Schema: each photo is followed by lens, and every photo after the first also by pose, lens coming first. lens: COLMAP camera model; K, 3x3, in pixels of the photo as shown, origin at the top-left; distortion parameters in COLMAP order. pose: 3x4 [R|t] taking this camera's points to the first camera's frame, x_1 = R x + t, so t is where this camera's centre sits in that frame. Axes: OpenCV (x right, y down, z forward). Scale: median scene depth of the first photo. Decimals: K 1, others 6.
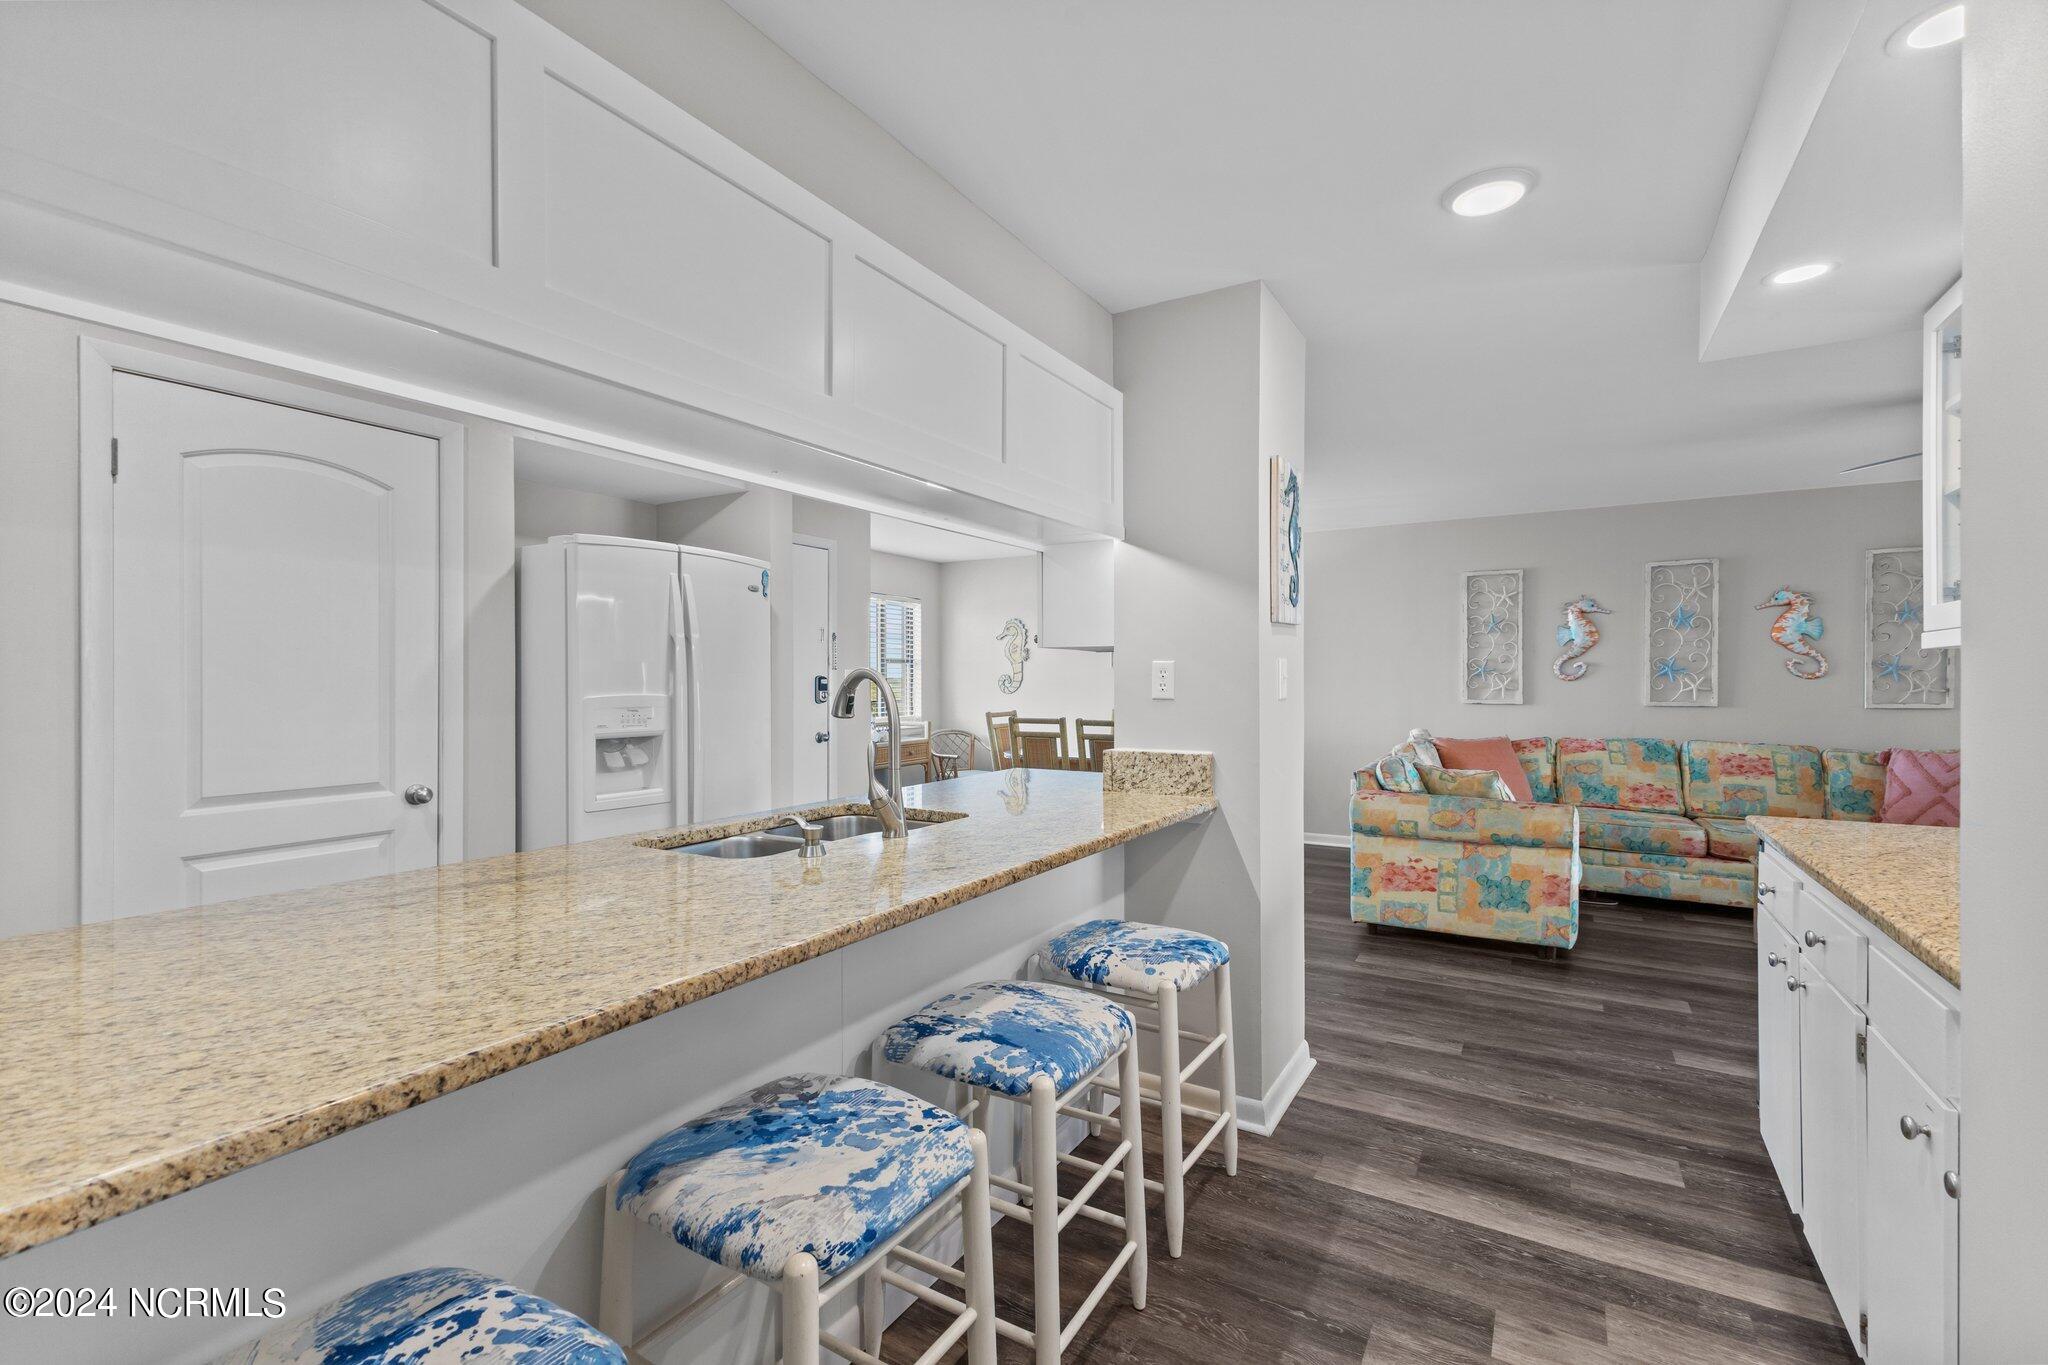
lens RADIAL K [[898.2, 0, 1030.1], [0, 898.2, 683.5], [0, 0, 1]] dist [0.018950, -0.000964]
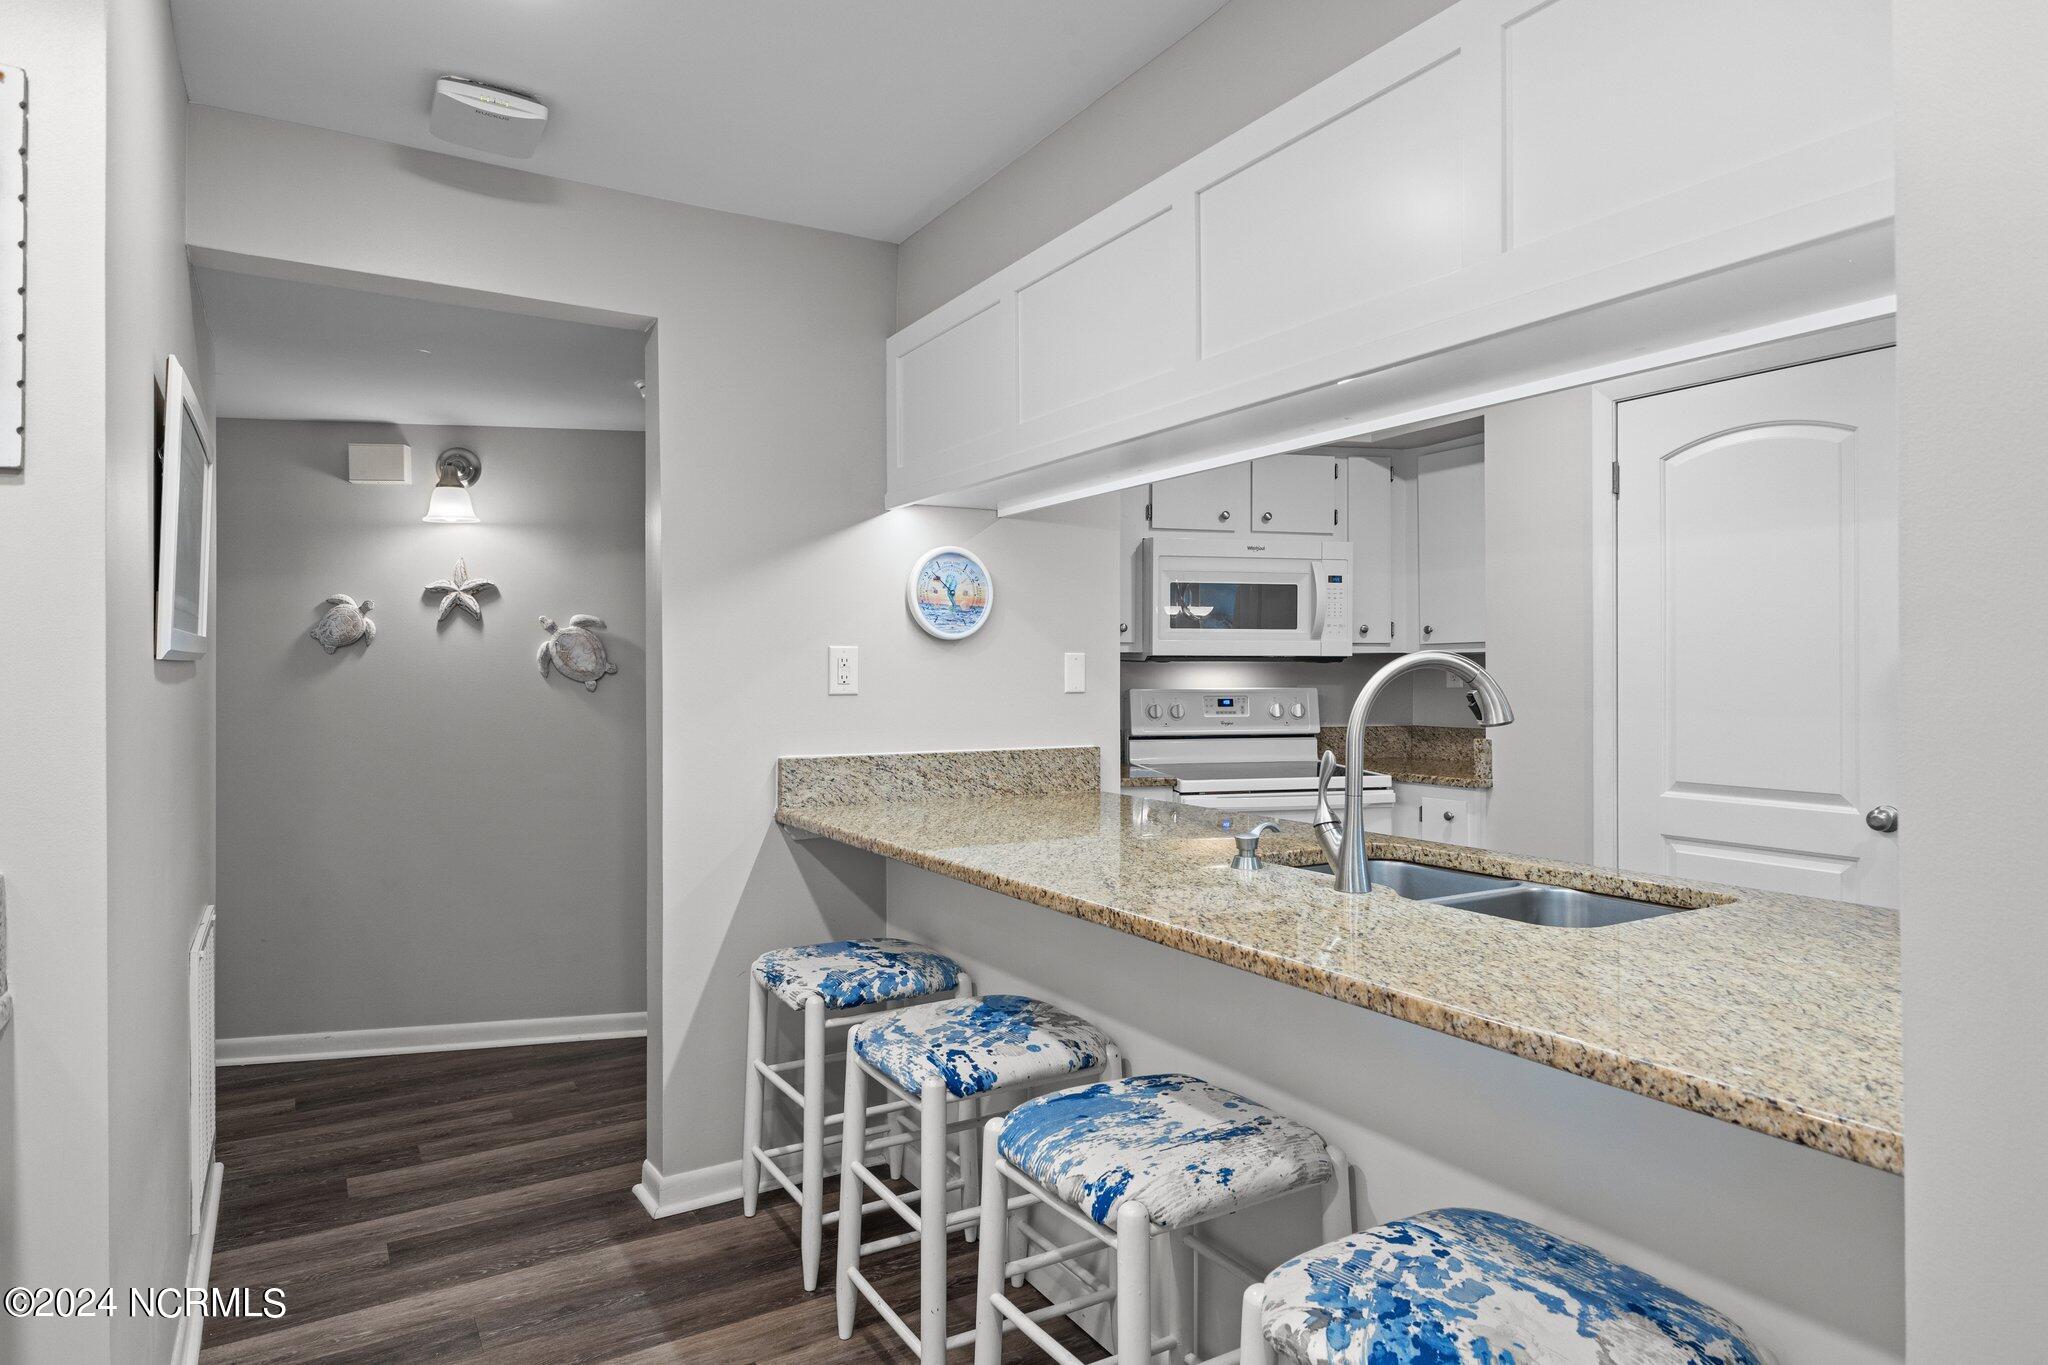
lens RADIAL K [[1198.1, 0, 1028.5], [0, 1198.1, 669.2], [0, 0, 1]] dist [0.002626, 0.000638]
pose [[-0.469394, 0.001174, -0.882988, 0.330902], [-0.001710, 0.999996, 0.002238, -0.002792], [0.882987, 0.002561, -0.469390, 0.501259]]
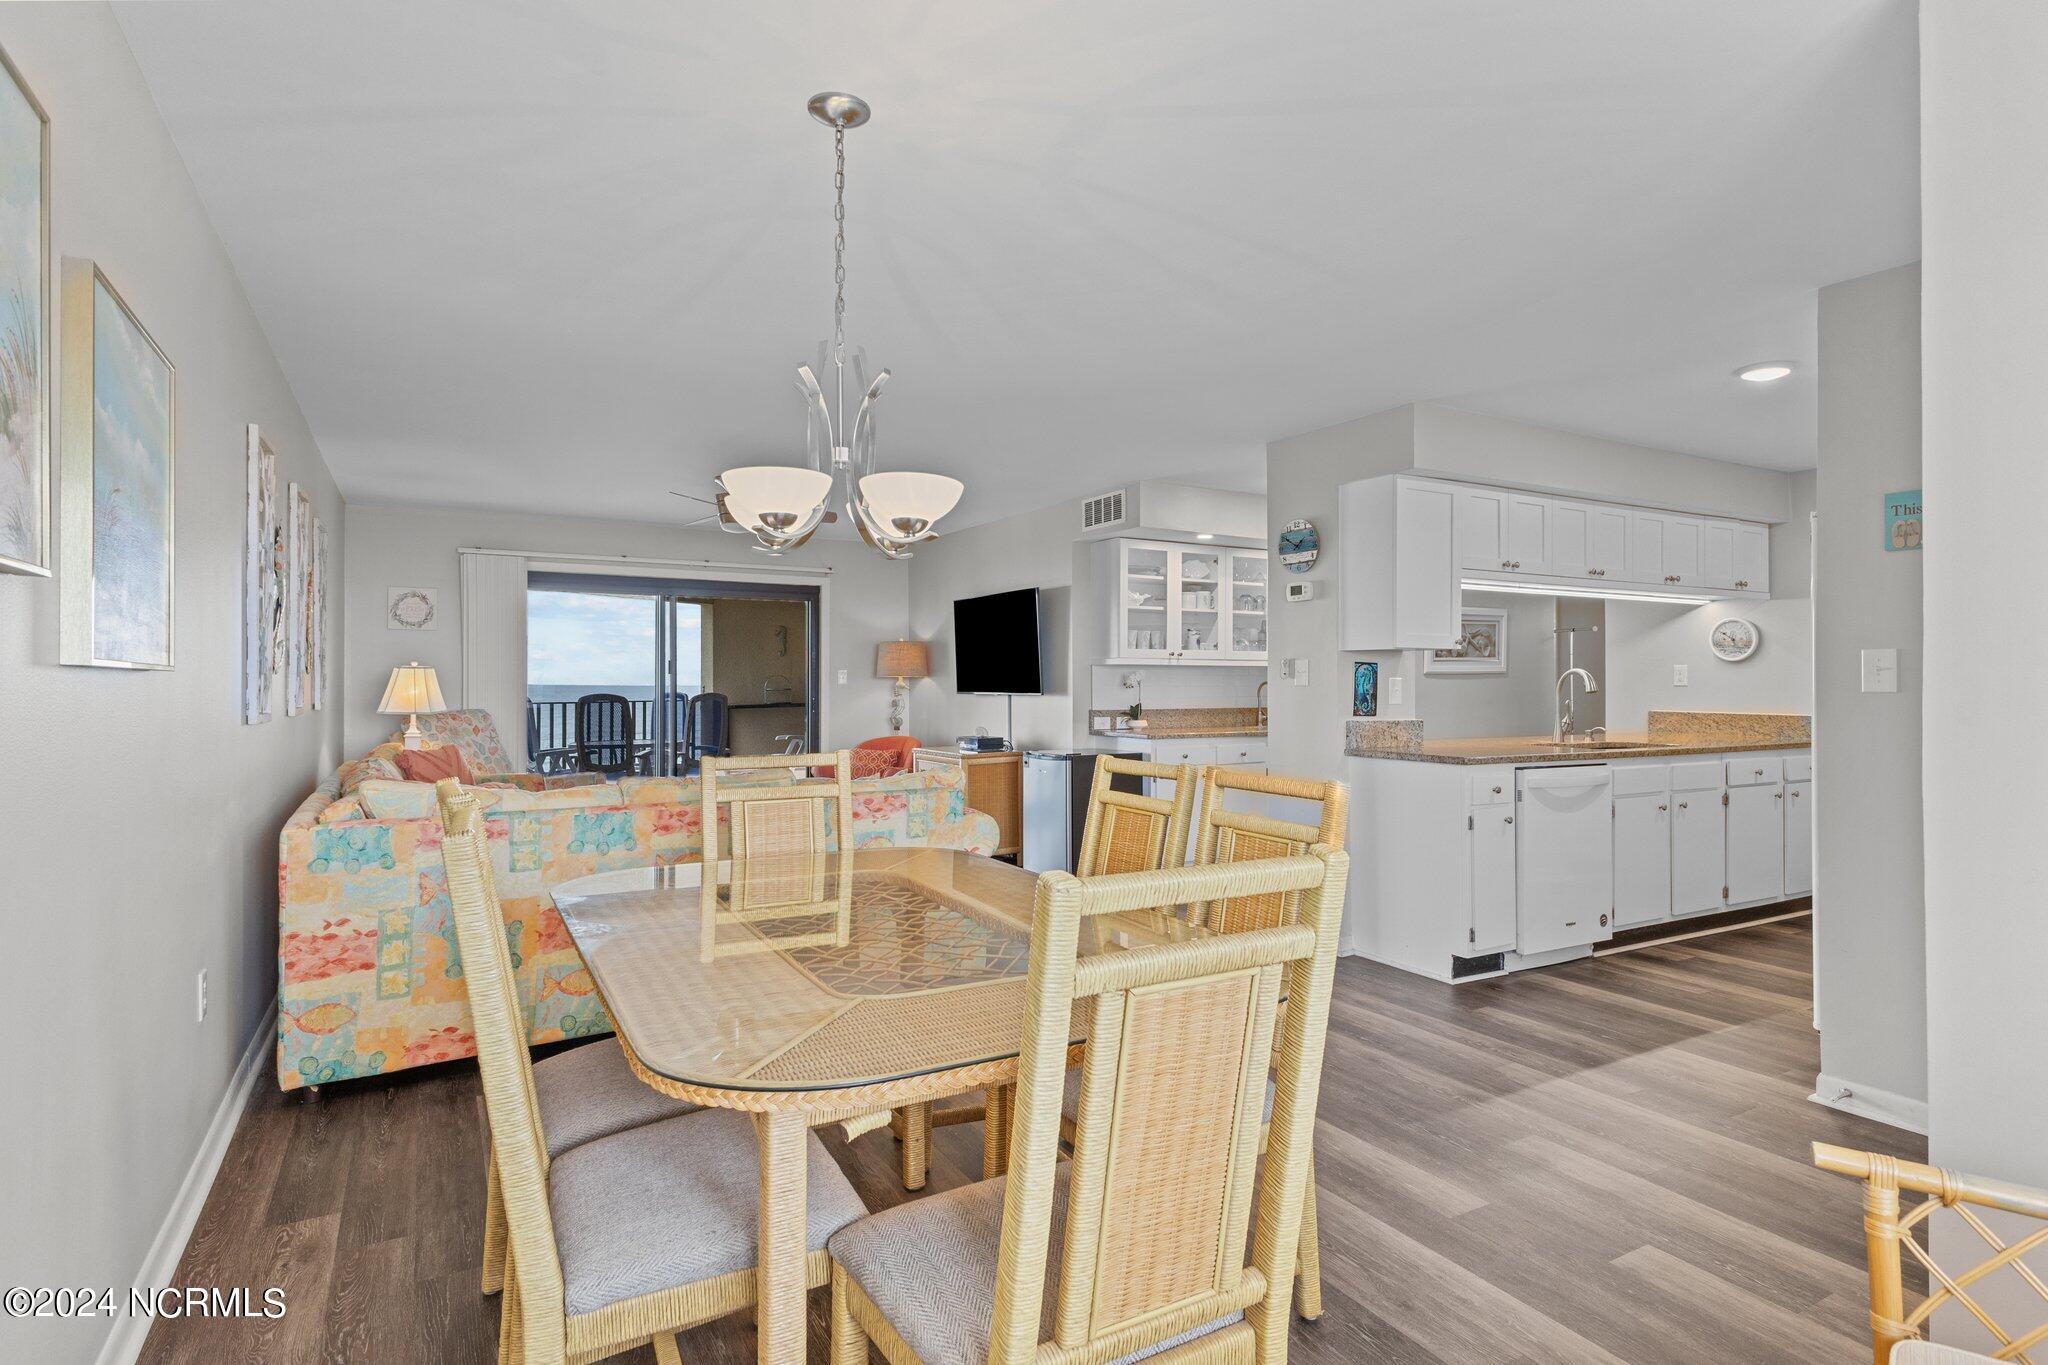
lens RADIAL K [[1056.2, 0, 1026.8], [0, 1056.2, 675.0], [0, 0, 1]] dist [0.022457, 0.000398]
pose [[-0.870088, 0.004734, 0.492874, -0.125193], [0.002571, 0.999984, -0.005067, 0.003076], [-0.492890, -0.003142, -0.870086, 1.663267]]
